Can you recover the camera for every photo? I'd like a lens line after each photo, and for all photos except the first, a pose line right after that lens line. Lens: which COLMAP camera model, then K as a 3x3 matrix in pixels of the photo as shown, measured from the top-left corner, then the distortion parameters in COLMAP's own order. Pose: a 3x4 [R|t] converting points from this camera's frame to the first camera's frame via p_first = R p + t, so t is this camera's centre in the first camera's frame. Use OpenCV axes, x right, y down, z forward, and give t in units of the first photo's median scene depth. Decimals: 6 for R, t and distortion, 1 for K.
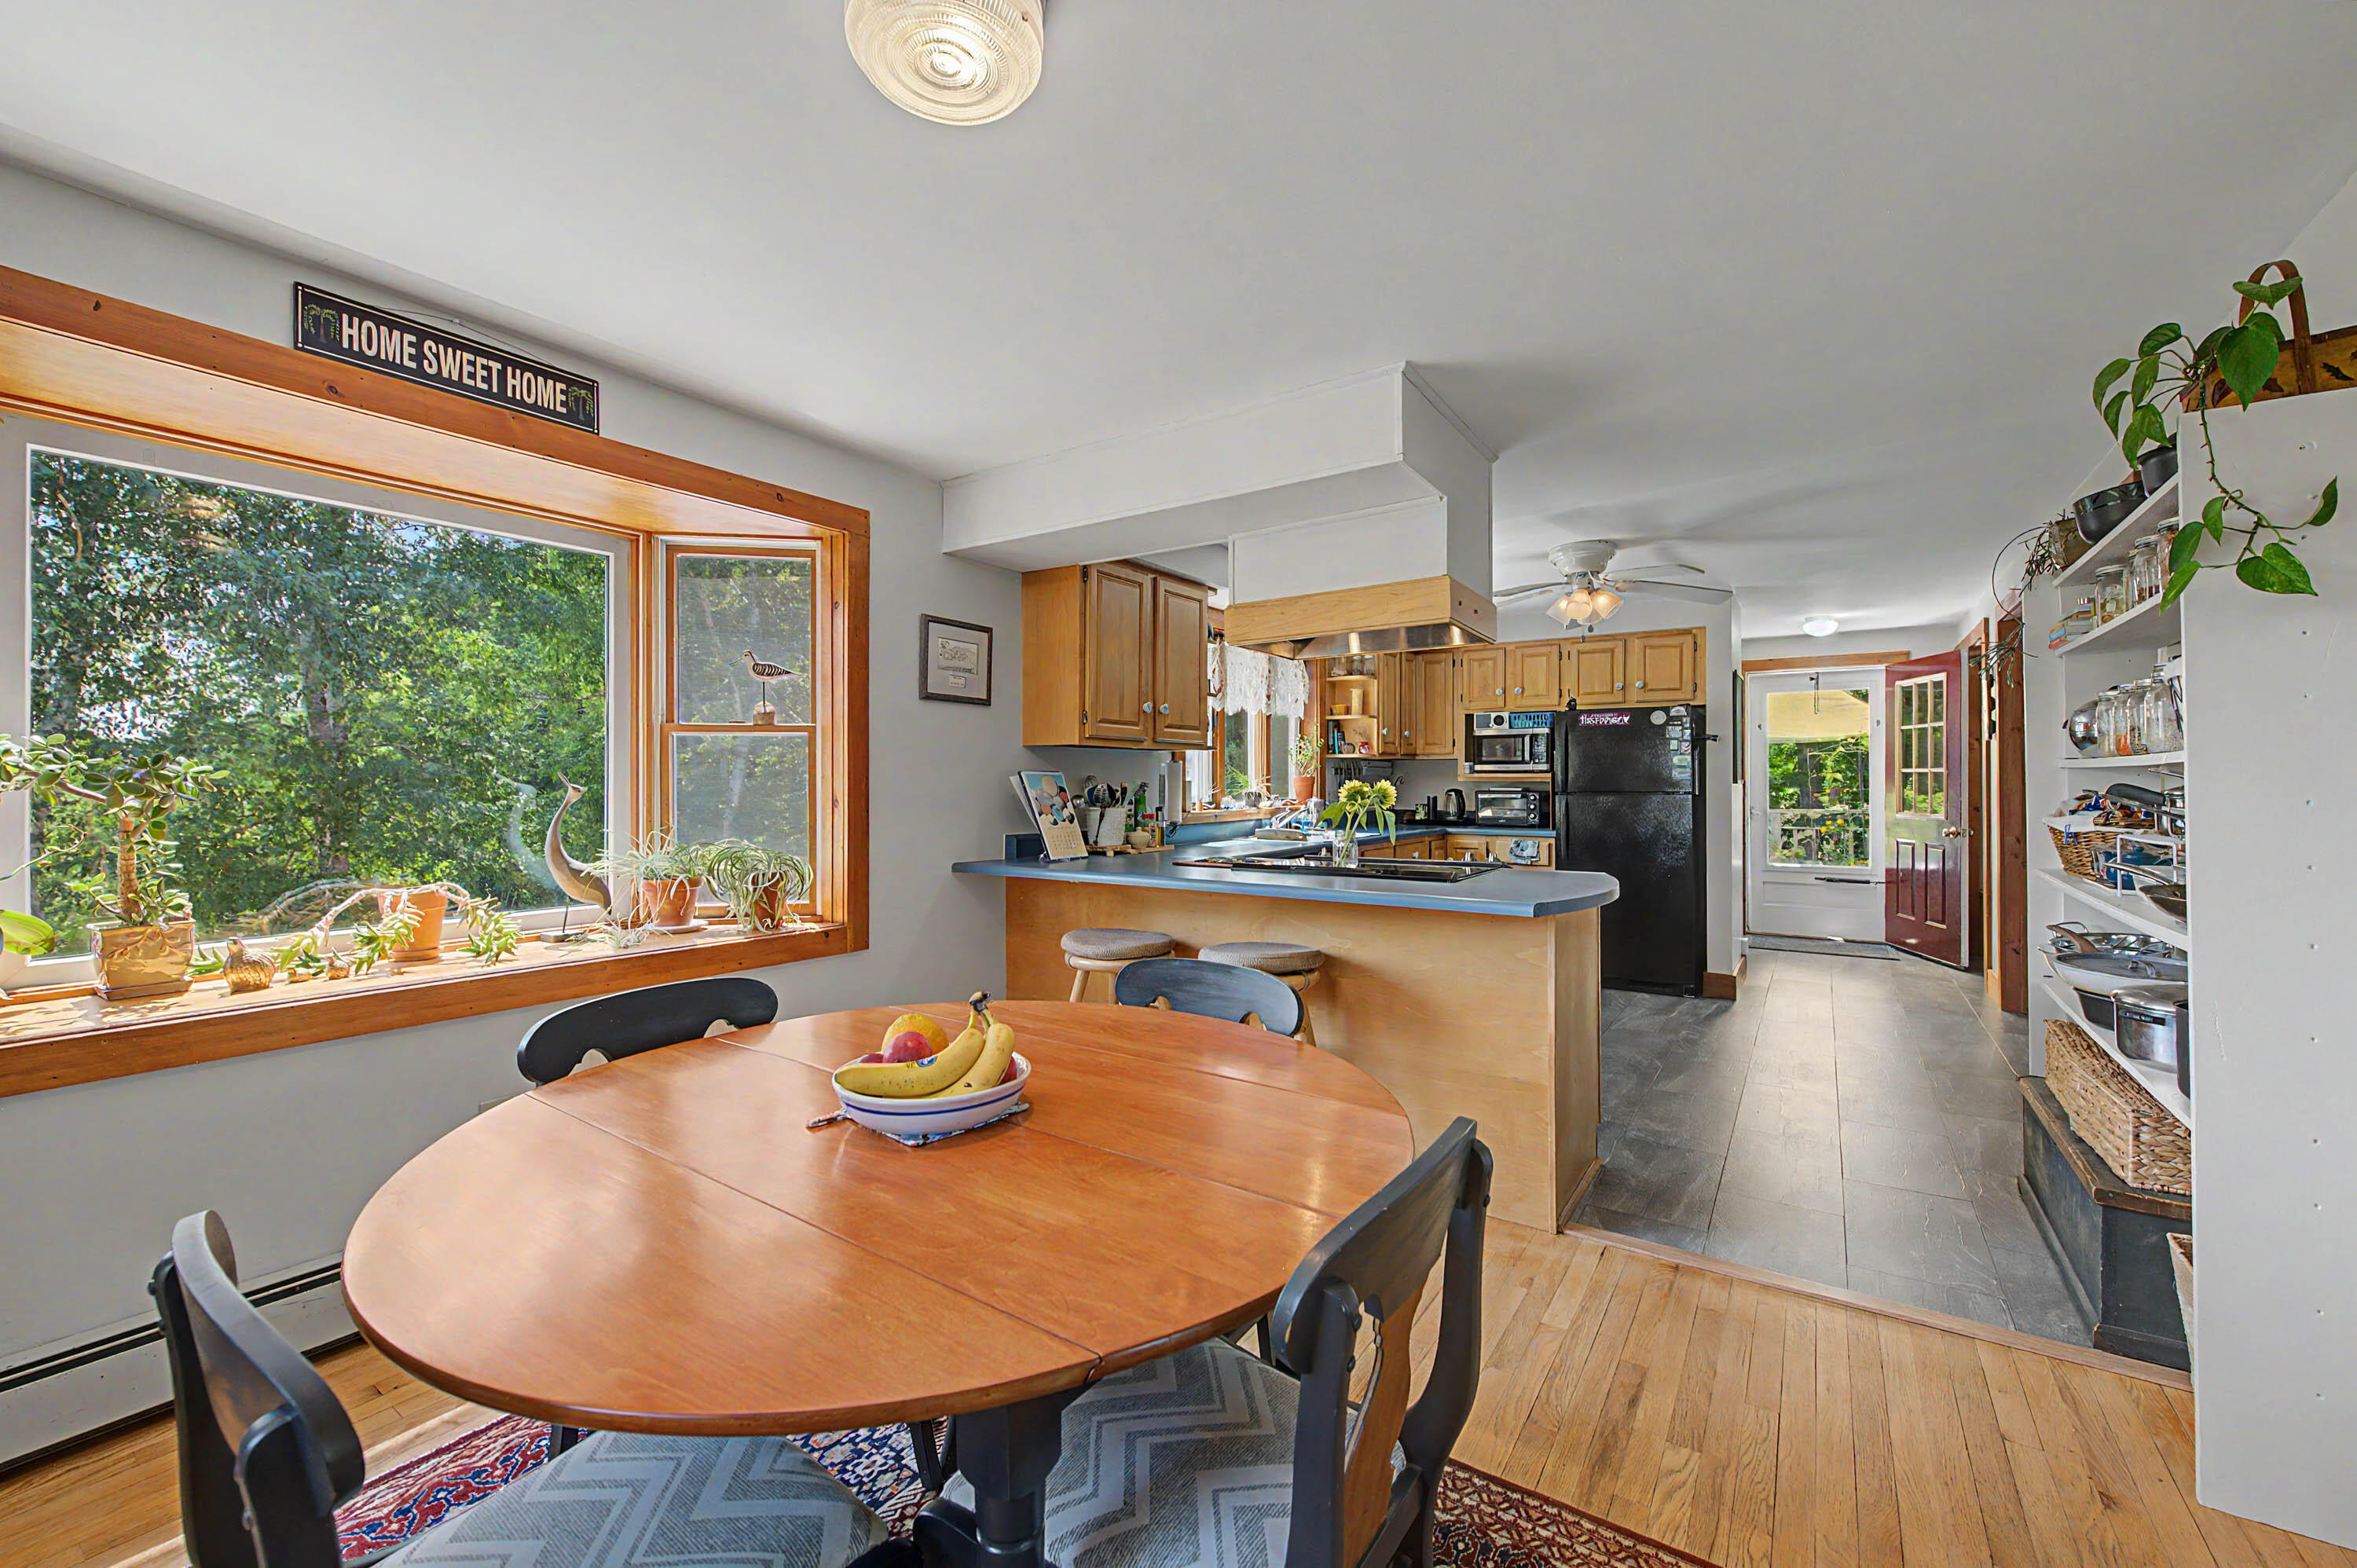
lens RADIAL K [[940.7, 0, 1176.9], [0, 940.7, 775.0], [0, 0, 1]] dist [0.000548, -0.001686]
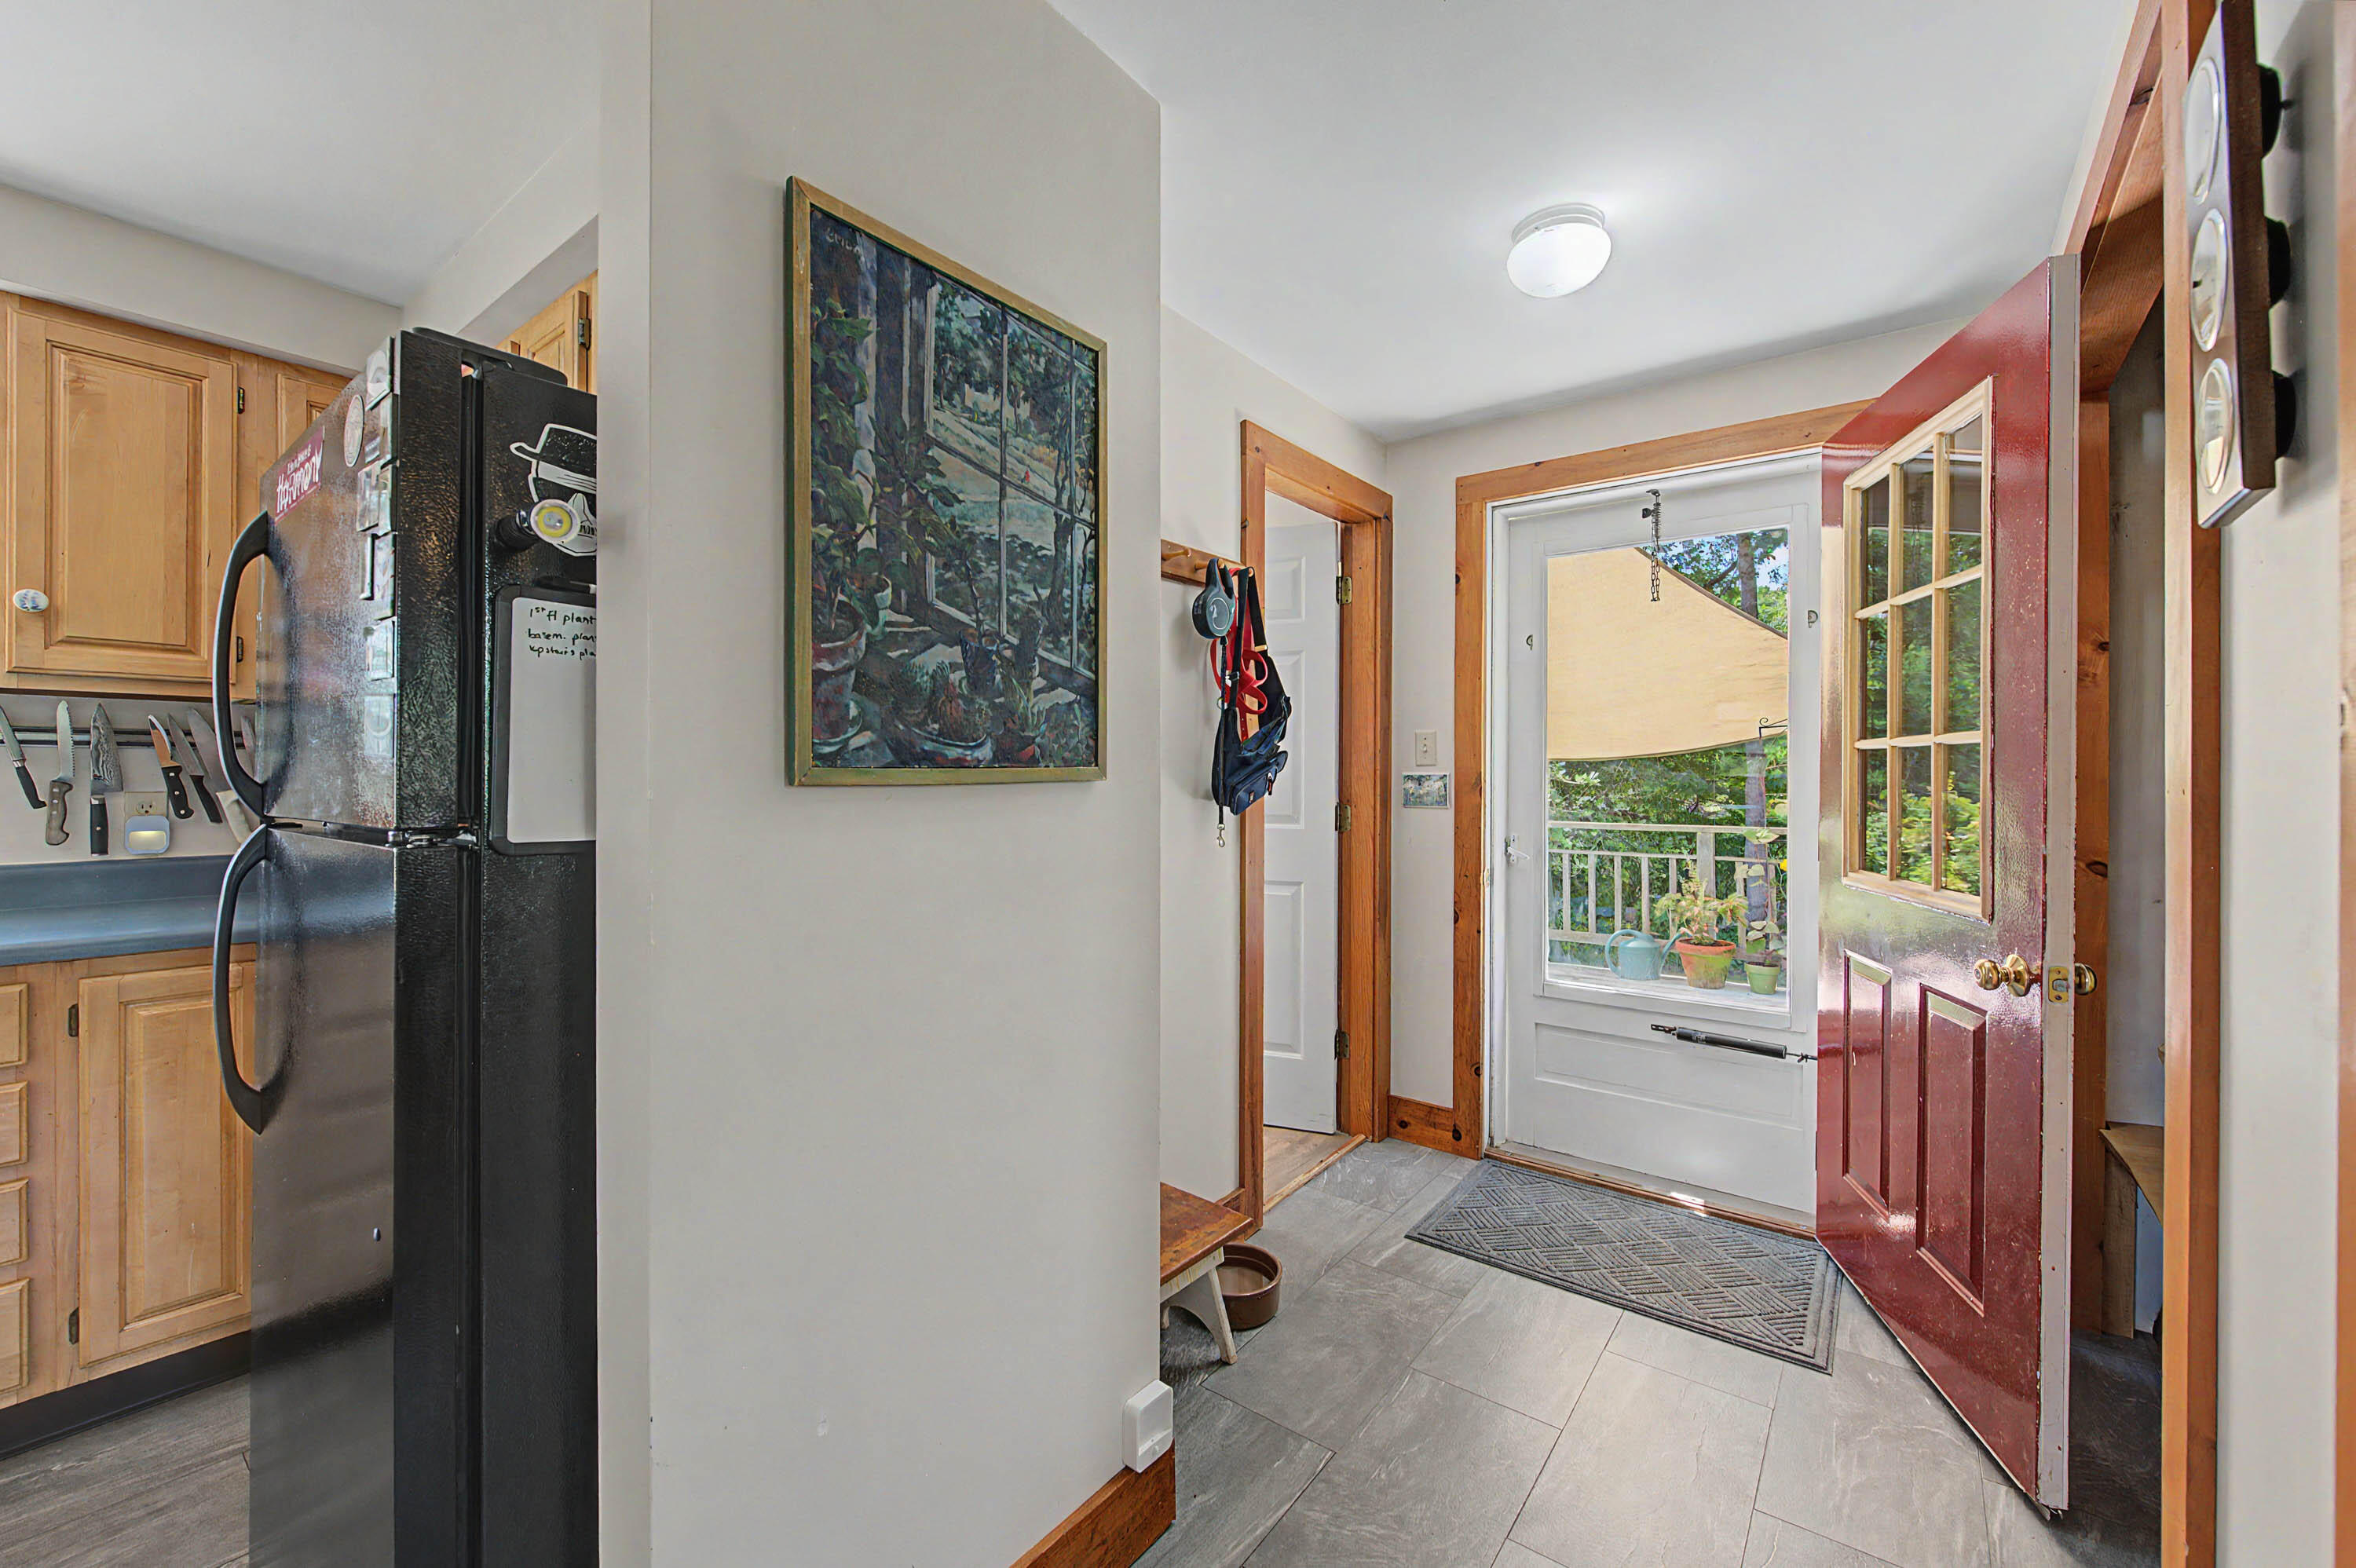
lens RADIAL K [[940.3, 0, 1189.1], [0, 940.3, 784.4], [0, 0, 1]] dist [0.000548, -0.001686]
pose [[0.999632, 0.006614, -0.026309, 1.165965], [-0.006317, 0.999915, 0.011369, 0.013839], [0.026382, -0.011199, 0.999589, 1.417476]]
